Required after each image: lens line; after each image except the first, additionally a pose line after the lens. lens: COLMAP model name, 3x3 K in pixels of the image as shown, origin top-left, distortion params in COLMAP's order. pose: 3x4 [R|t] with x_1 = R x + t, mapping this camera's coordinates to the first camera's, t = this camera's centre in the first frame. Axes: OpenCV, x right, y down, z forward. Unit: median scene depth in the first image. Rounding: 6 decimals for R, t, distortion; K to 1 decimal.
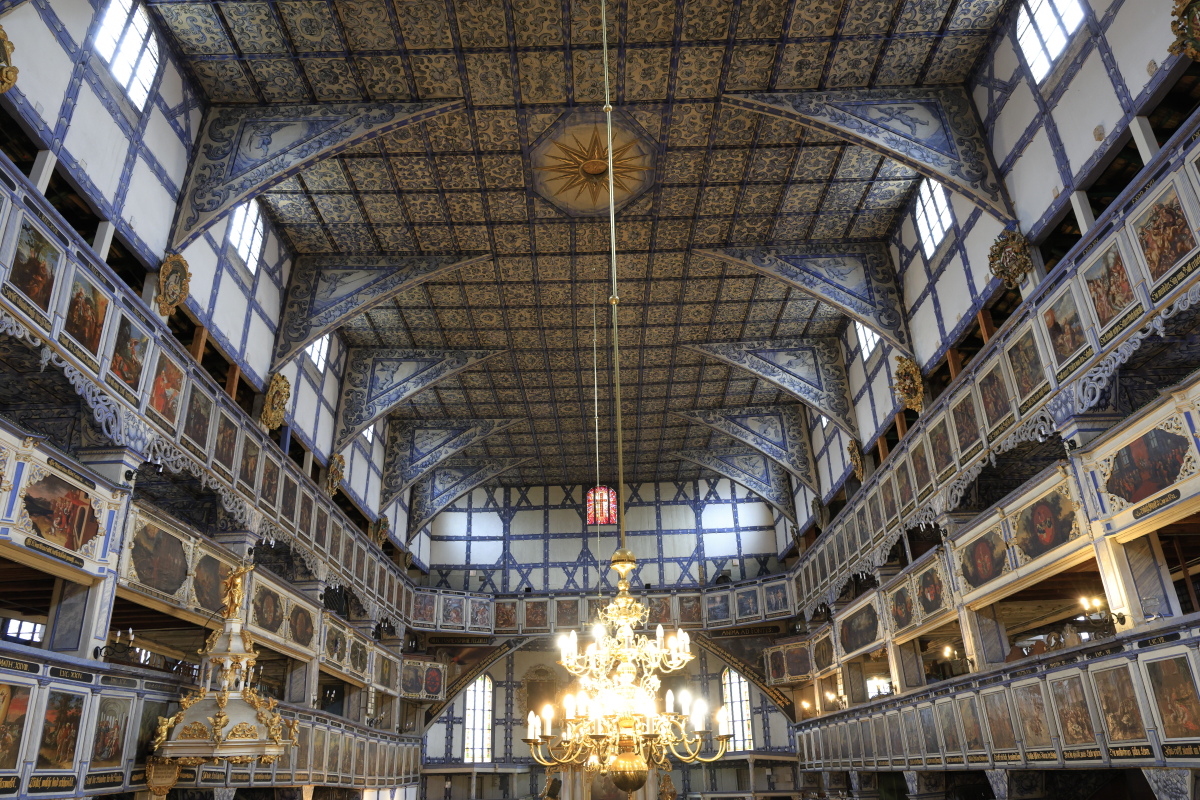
lens RADIAL K [[831.4, 0, 610.3], [0, 831.4, 405.4], [0, 0, 1]] dist [-0.089754, 0.067124]
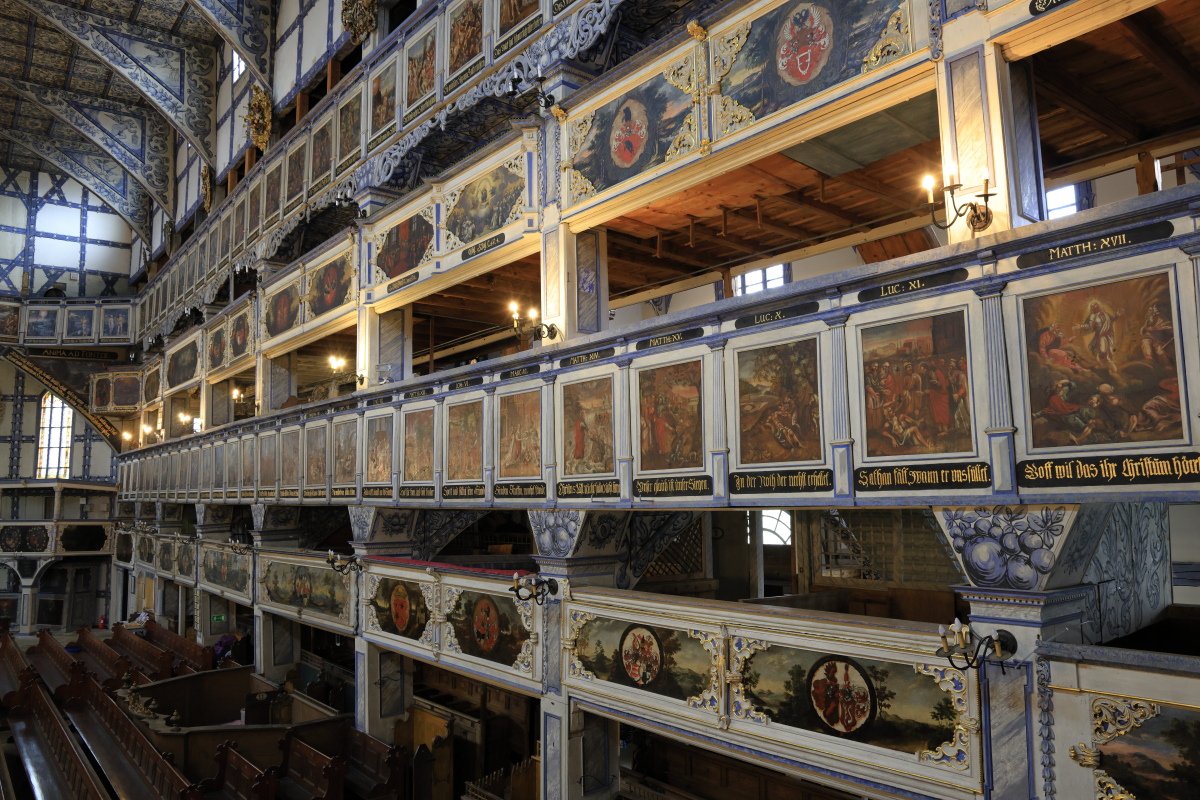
lens RADIAL K [[831.4, 0, 607.7], [0, 831.4, 406.3], [0, 0, 1]] dist [-0.089754, 0.067124]
pose [[0.775180, 0.088935, 0.625449, 0.100068], [-0.270289, 0.941539, 0.201115, -0.009133], [-0.570999, -0.324953, 0.753900, -0.023502]]
